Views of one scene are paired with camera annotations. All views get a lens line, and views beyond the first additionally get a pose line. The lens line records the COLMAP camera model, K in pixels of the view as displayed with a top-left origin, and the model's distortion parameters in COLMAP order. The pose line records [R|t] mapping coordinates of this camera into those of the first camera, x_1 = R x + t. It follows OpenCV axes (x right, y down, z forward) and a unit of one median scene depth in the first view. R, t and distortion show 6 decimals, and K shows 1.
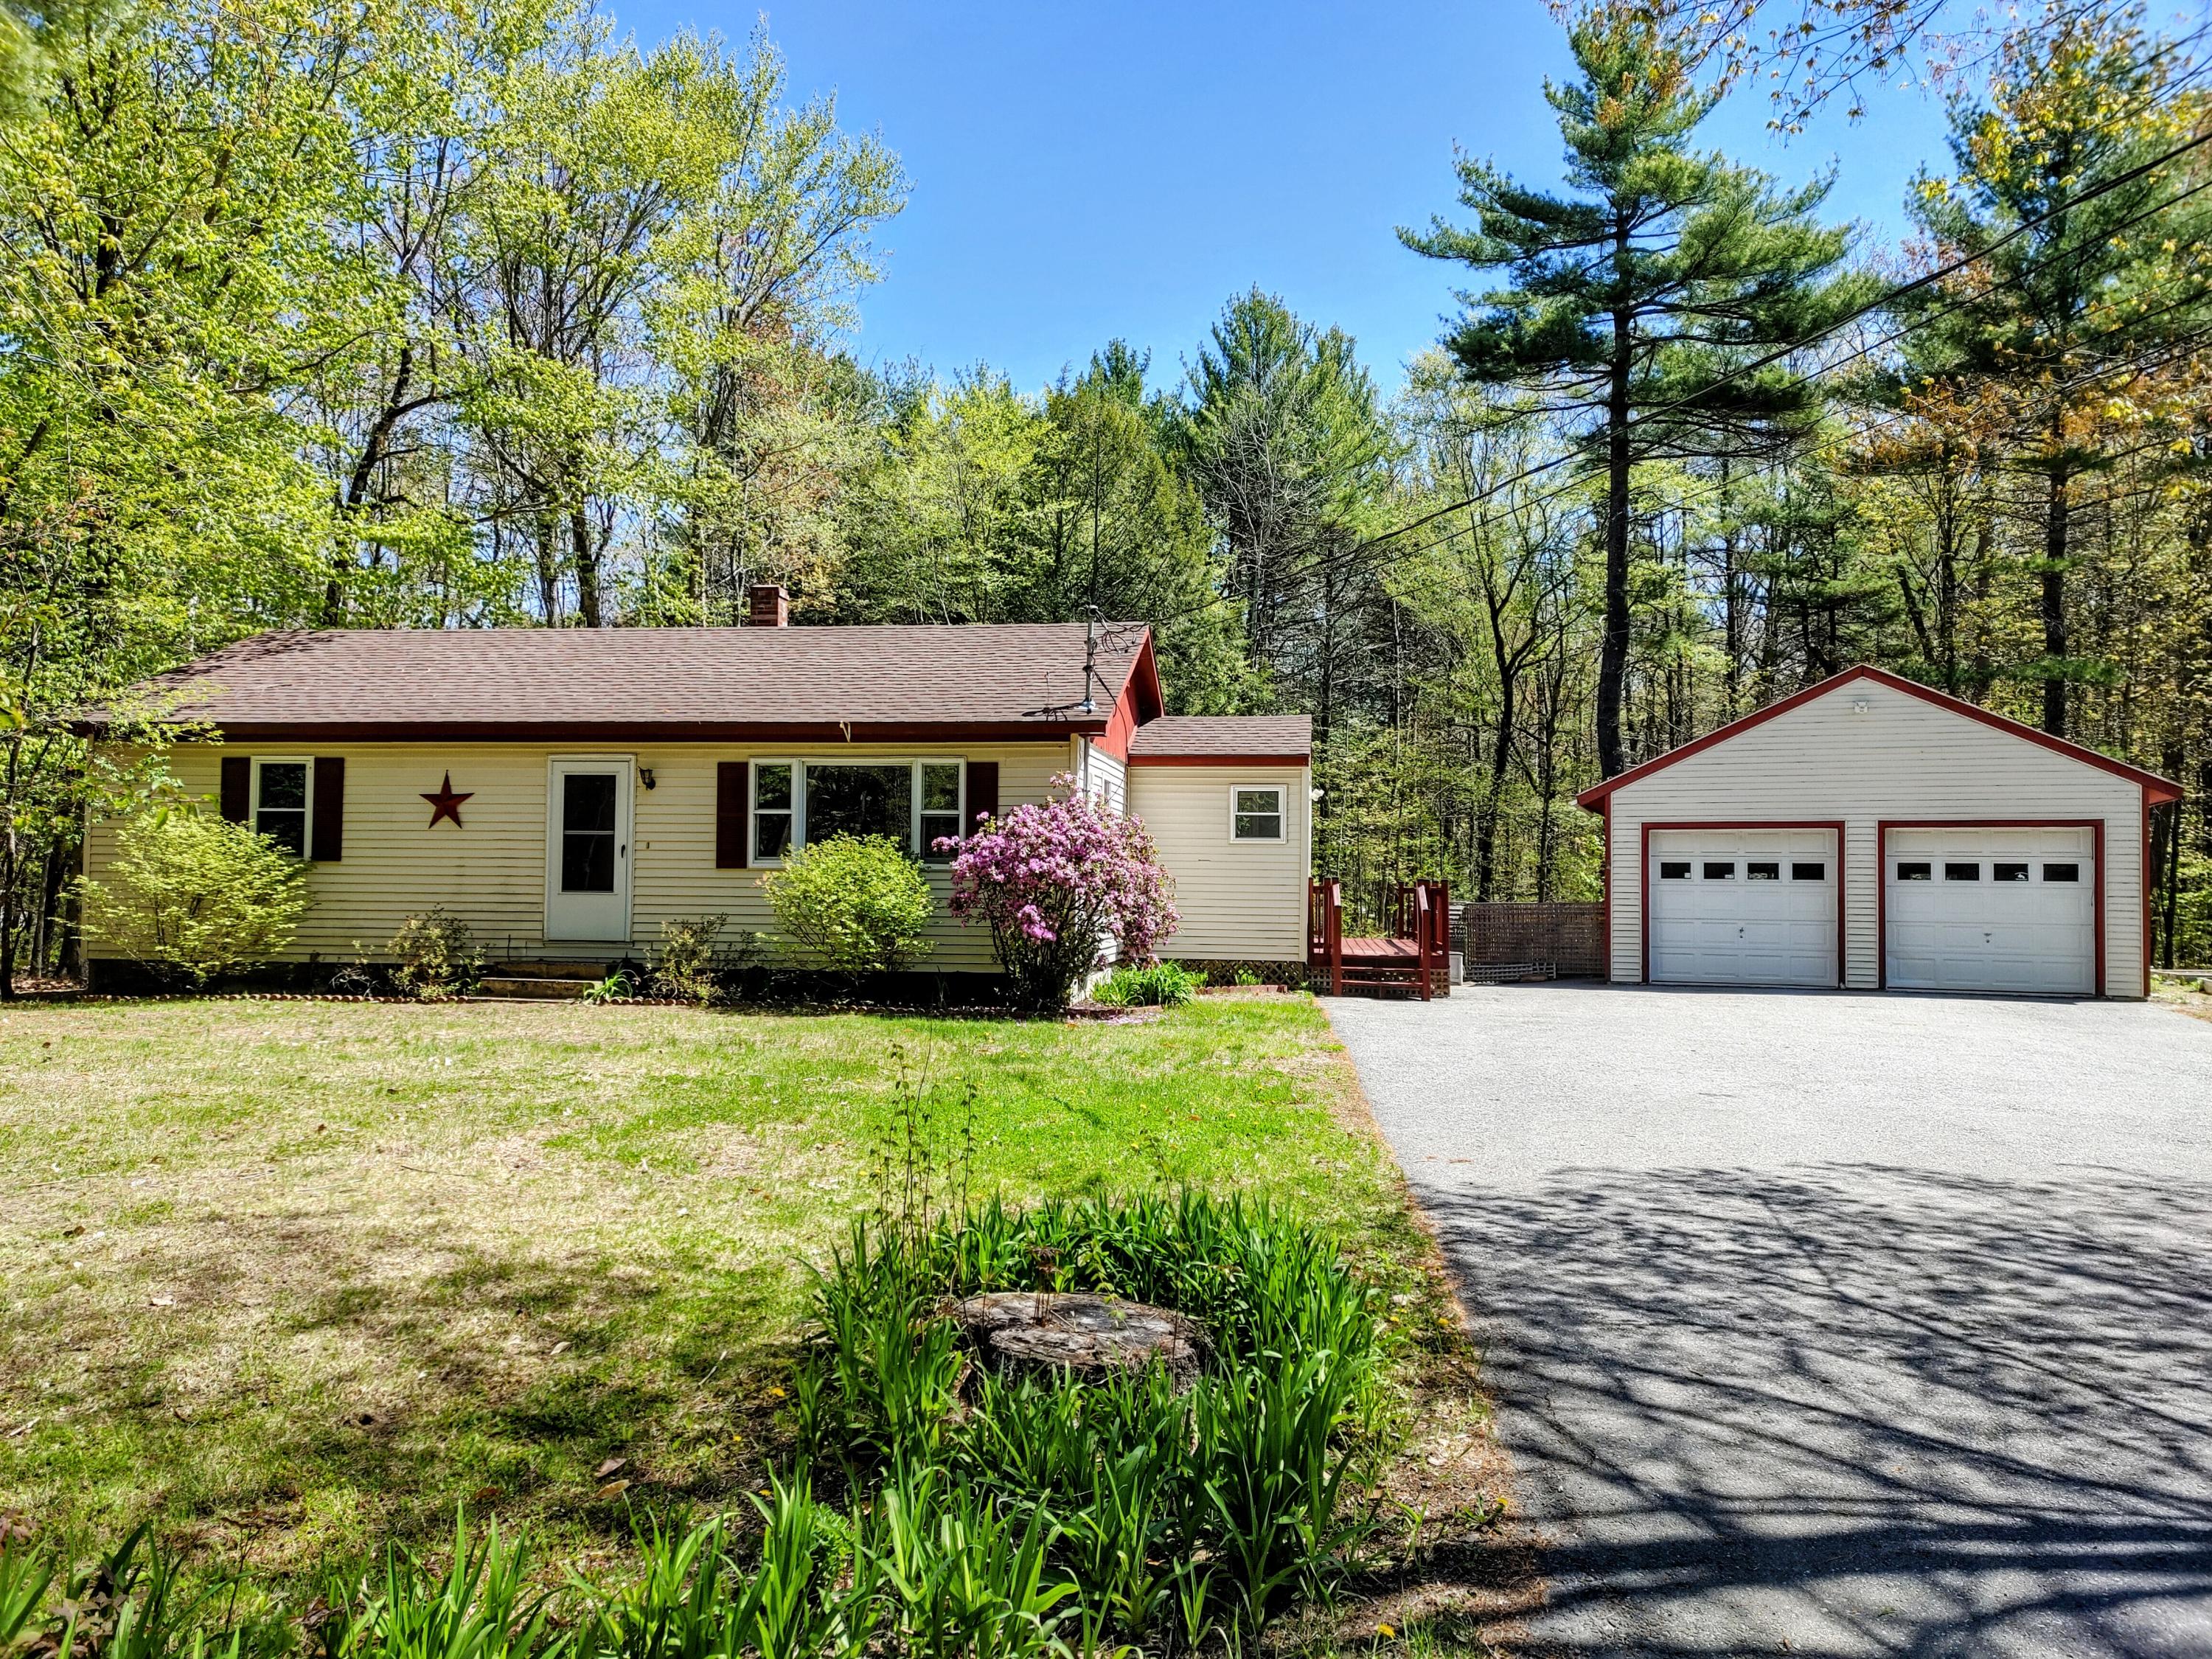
lens RADIAL K [[1684.3, 0, 1088.2], [0, 1684.3, 833.7], [0, 0, 1]] dist [0.030053, -0.015551]
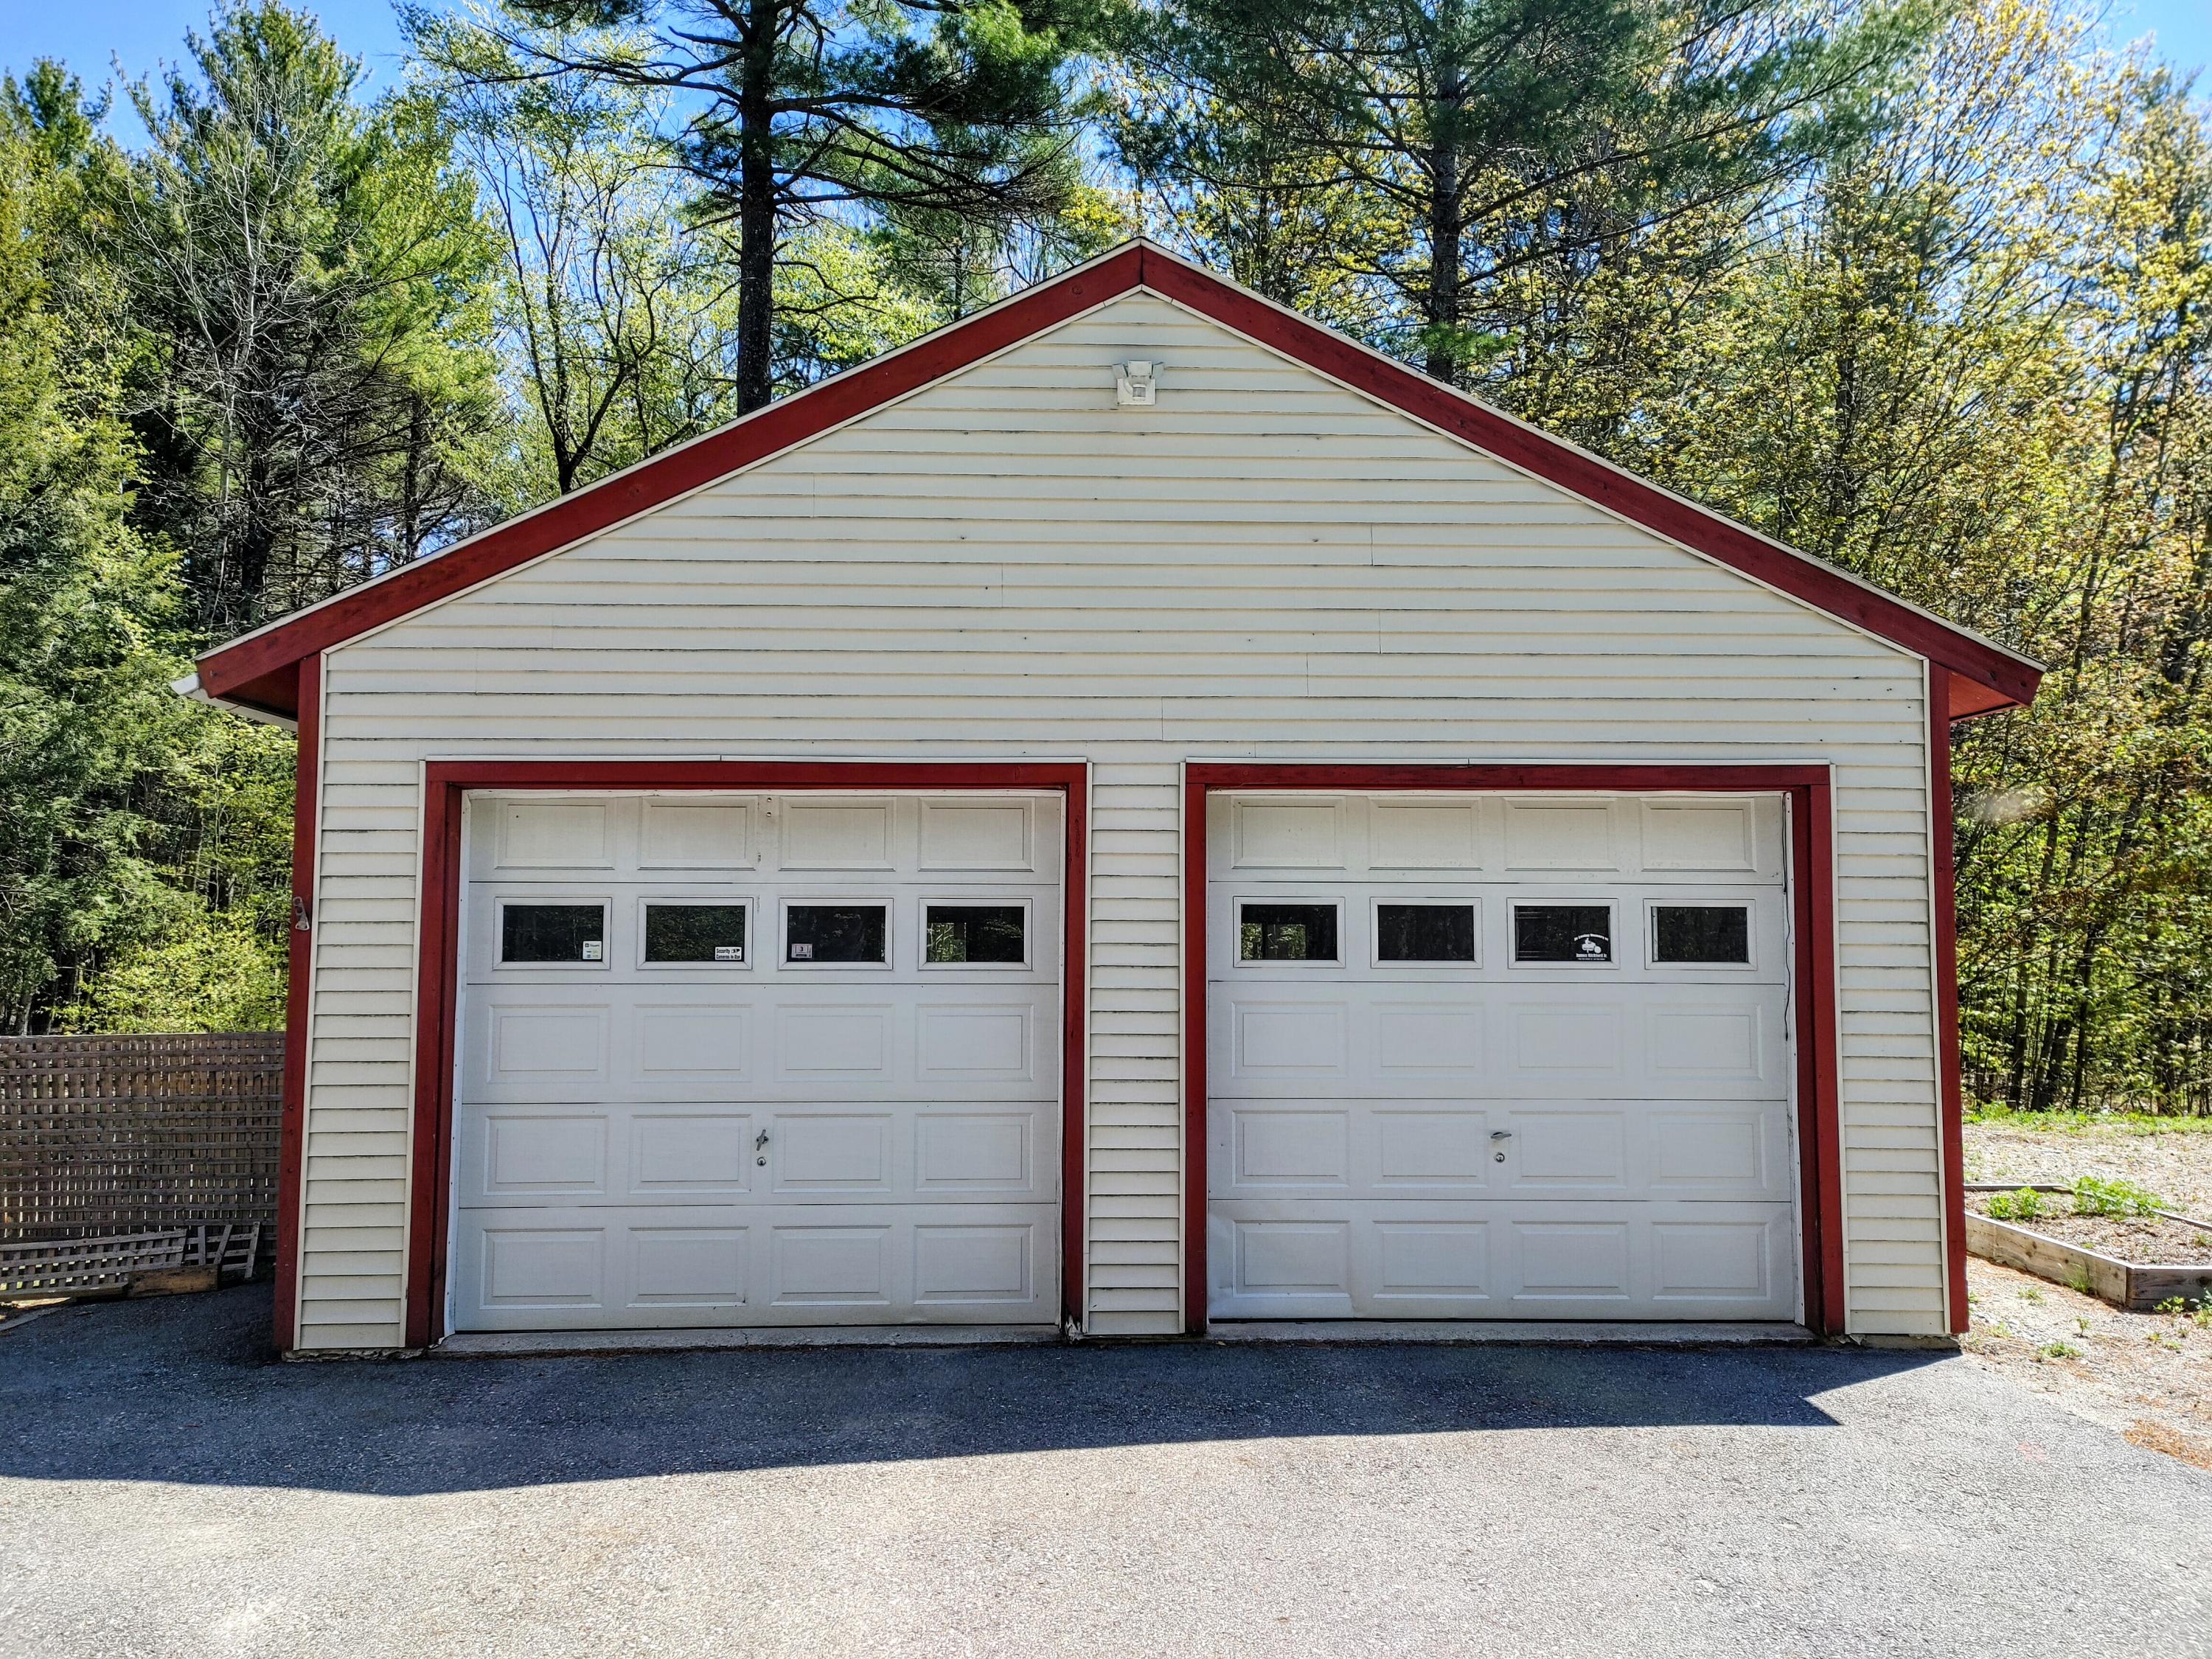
lens RADIAL K [[1684.3, 0, 1103.8], [0, 1684.3, 824.1], [0, 0, 1]] dist [0.030053, -0.015551]
pose [[0.919147, 0.017510, 0.393525, 0.323920], [-0.004987, 0.999449, -0.032822, 0.012319], [-0.393882, 0.028206, 0.918728, 0.706580]]
